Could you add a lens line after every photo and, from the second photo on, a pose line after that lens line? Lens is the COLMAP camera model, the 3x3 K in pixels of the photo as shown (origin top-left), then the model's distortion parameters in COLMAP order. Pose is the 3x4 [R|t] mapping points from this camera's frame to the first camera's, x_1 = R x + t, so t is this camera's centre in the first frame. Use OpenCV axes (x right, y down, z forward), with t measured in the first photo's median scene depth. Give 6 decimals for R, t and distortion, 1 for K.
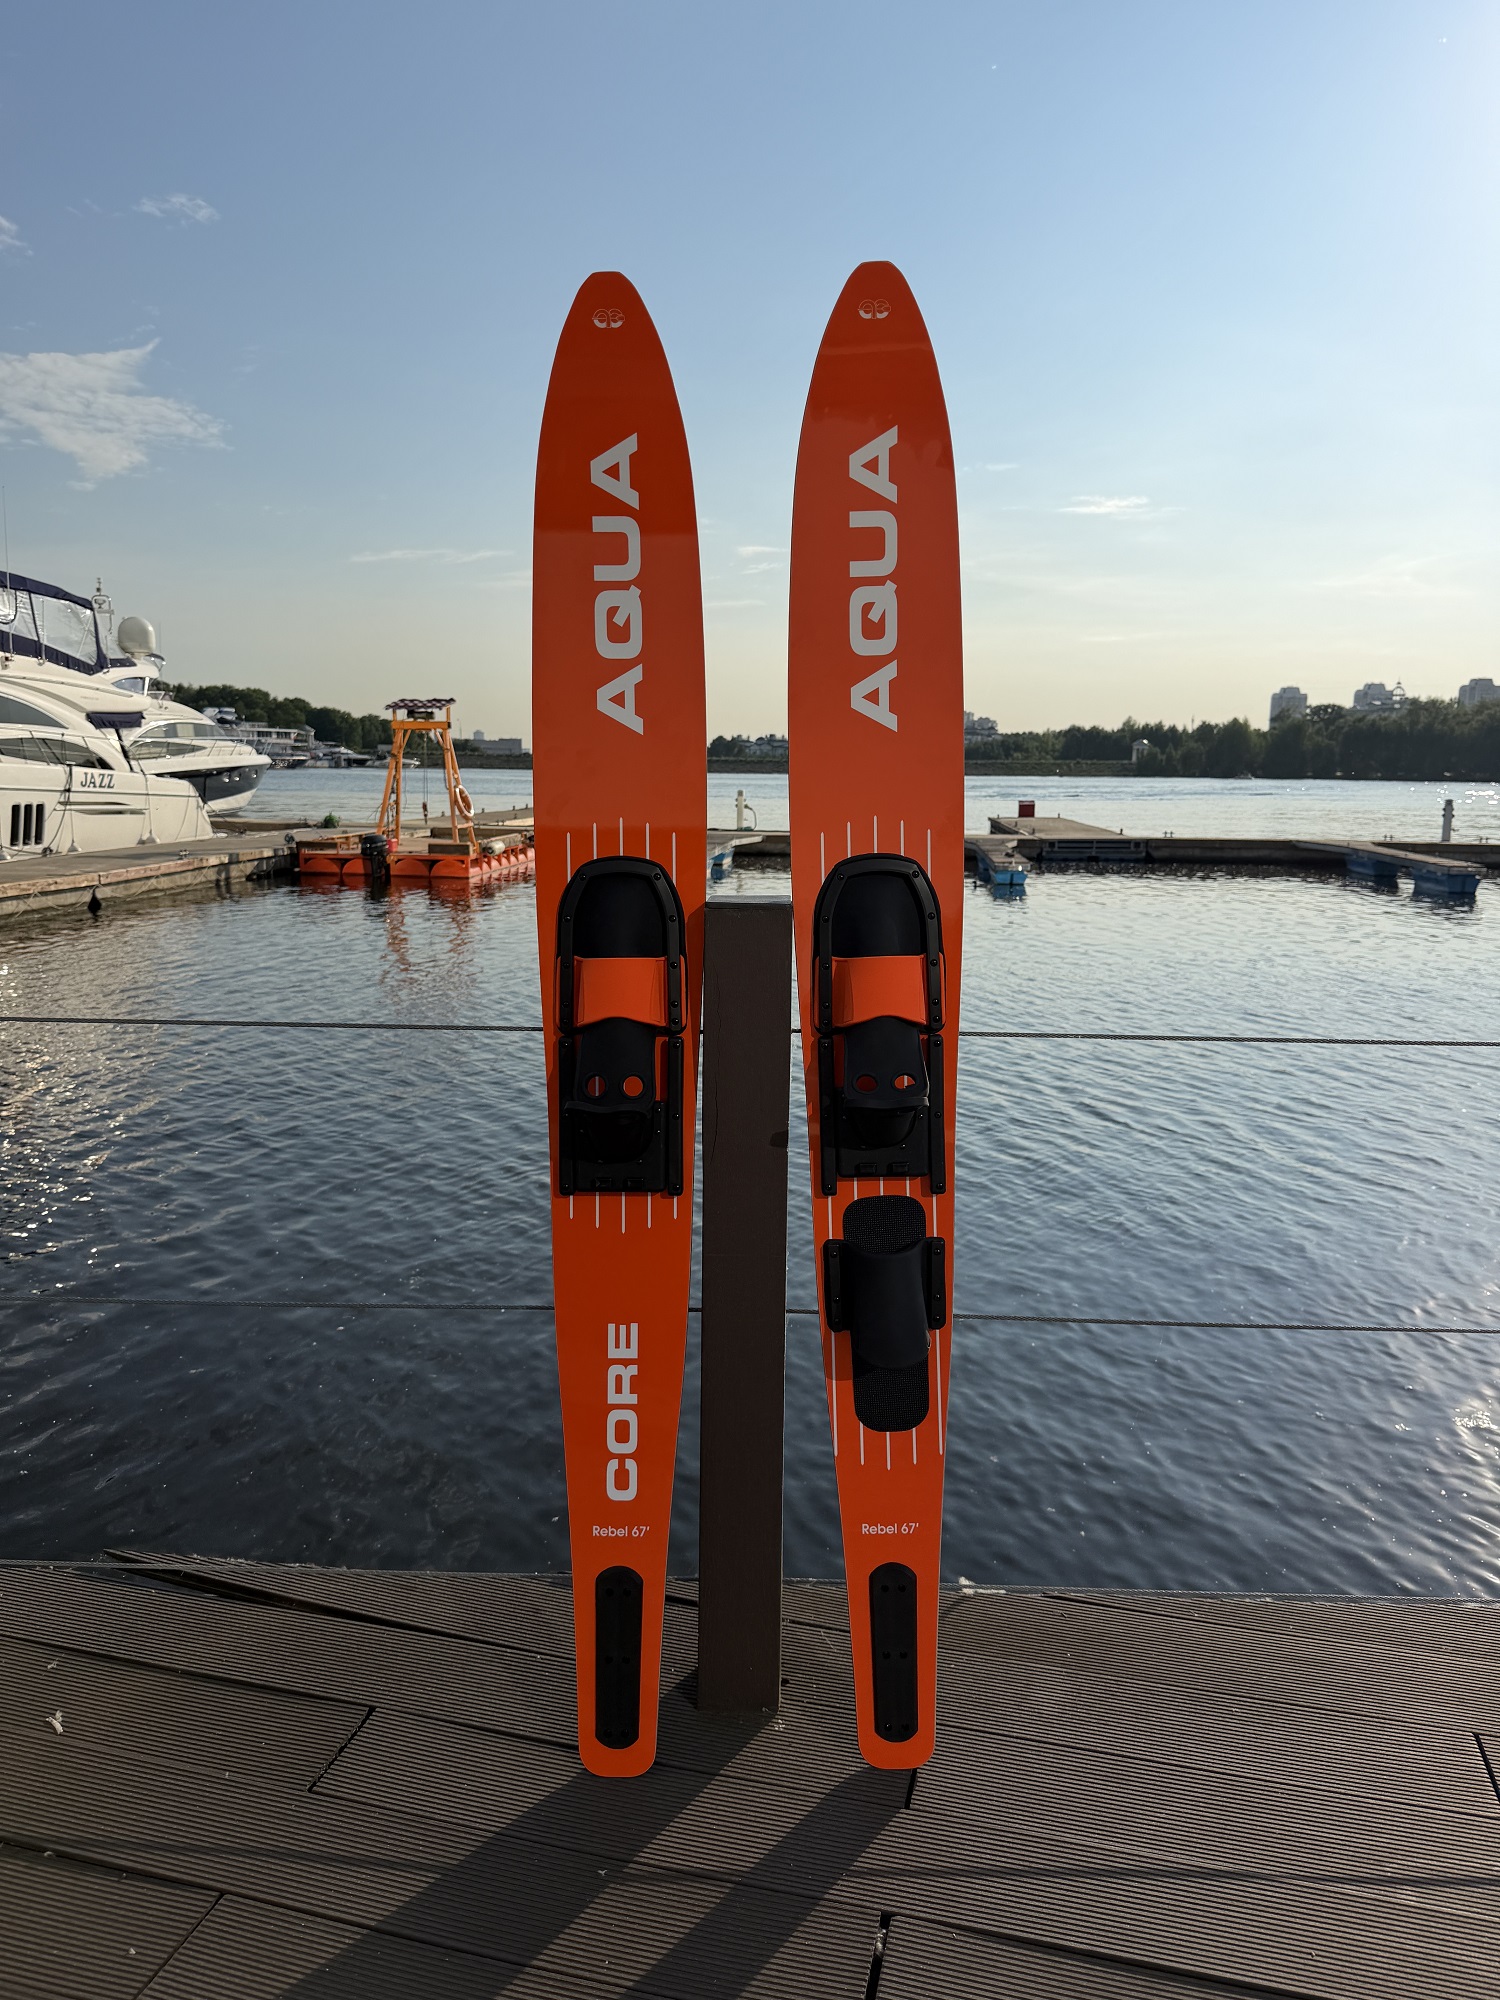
lens RADIAL K [[1398.1, 0, 733.0], [0, 1398.1, 998.4], [0, 0, 1]] dist [0.087616, -0.125652]
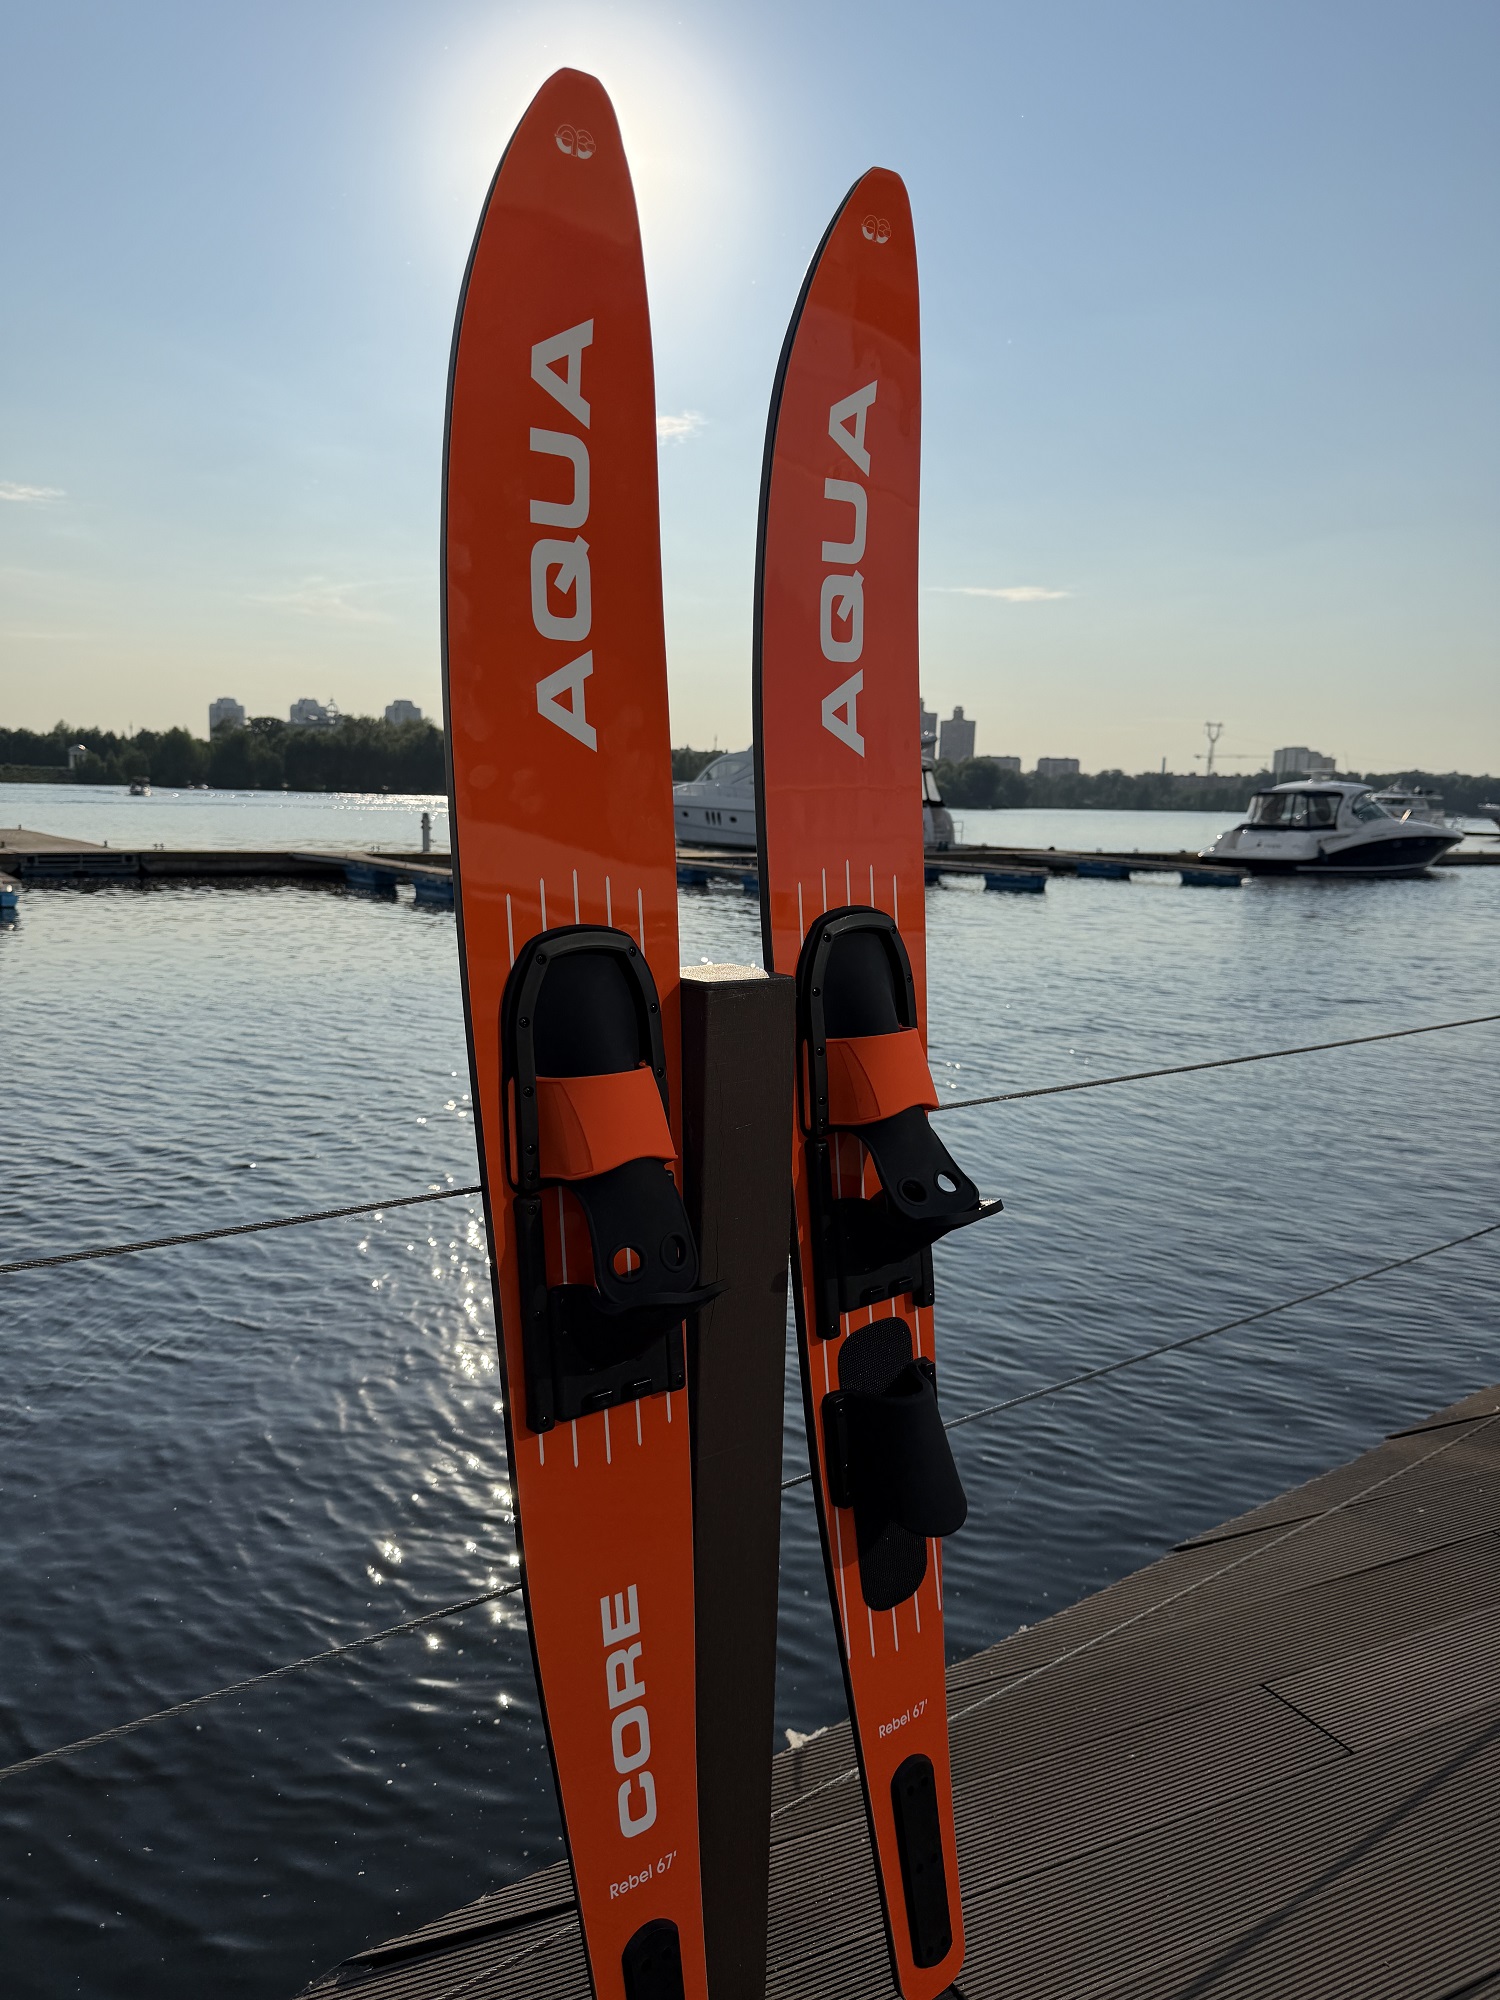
lens RADIAL K [[1412.8, 0, 750.0], [0, 1412.8, 1000.0], [0, 0, 1]] dist [0.089378, -0.217353]
pose [[0.763292, -0.083975, 0.640572, -0.457982], [0.088764, 0.995745, 0.024767, -0.073075], [-0.639926, 0.037956, 0.767498, 0.401384]]
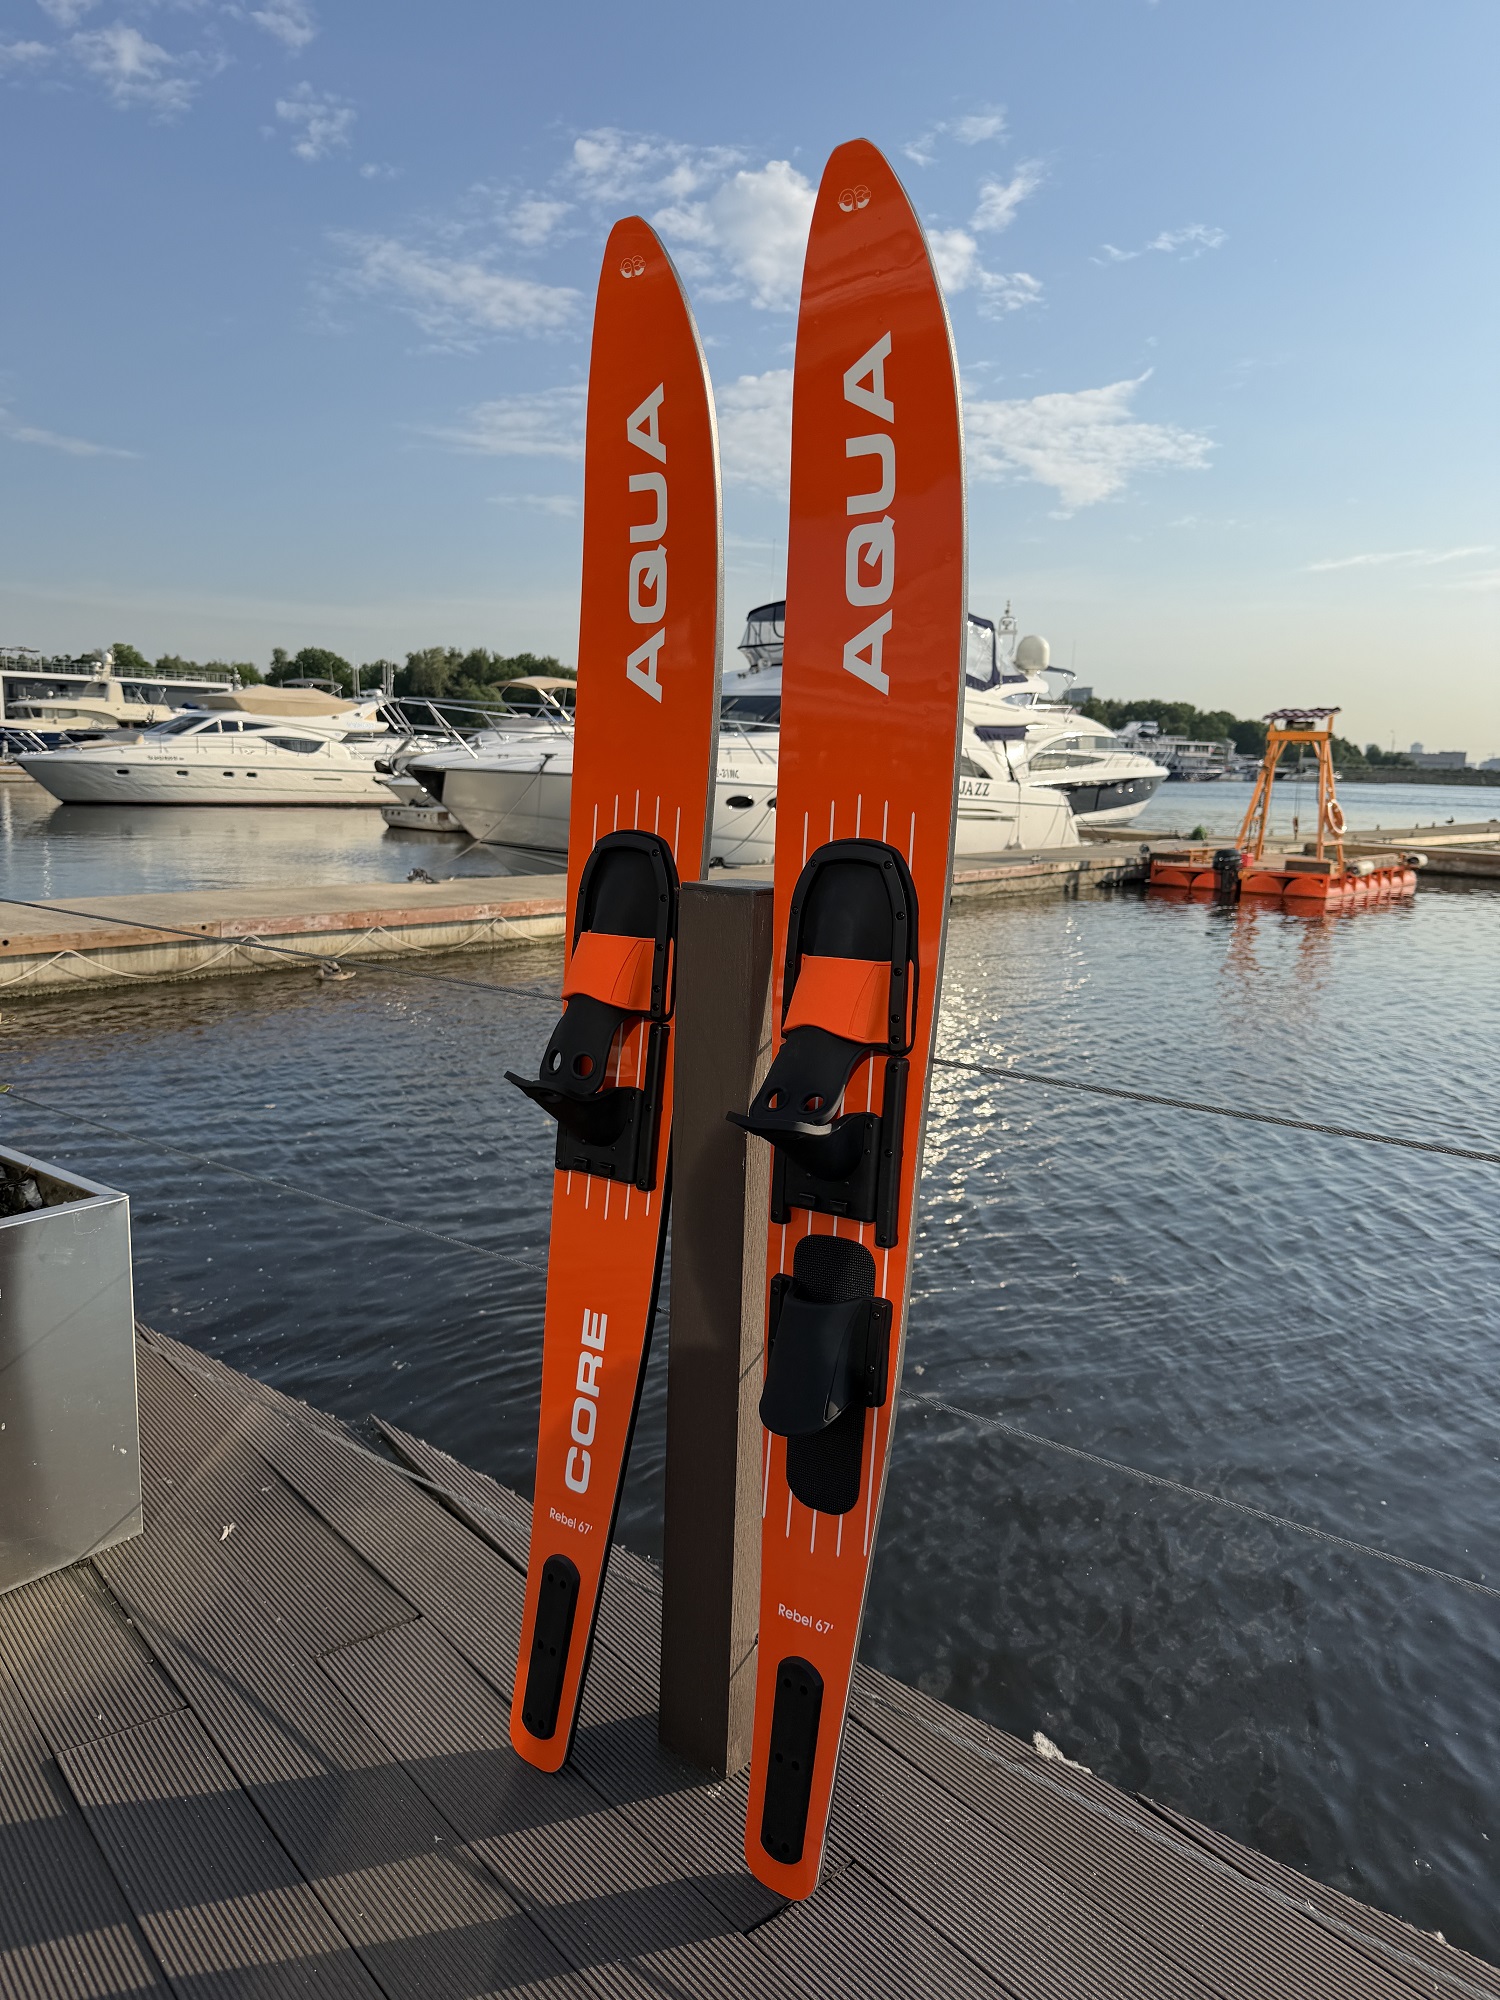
lens RADIAL K [[1398.1, 0, 733.0], [0, 1398.1, 998.4], [0, 0, 1]] dist [0.087616, -0.125652]
pose [[0.811347, 0.109492, -0.574220, 0.529366], [-0.114863, 0.993013, 0.027051, -0.019677], [0.573169, 0.044008, 0.818254, 0.252581]]
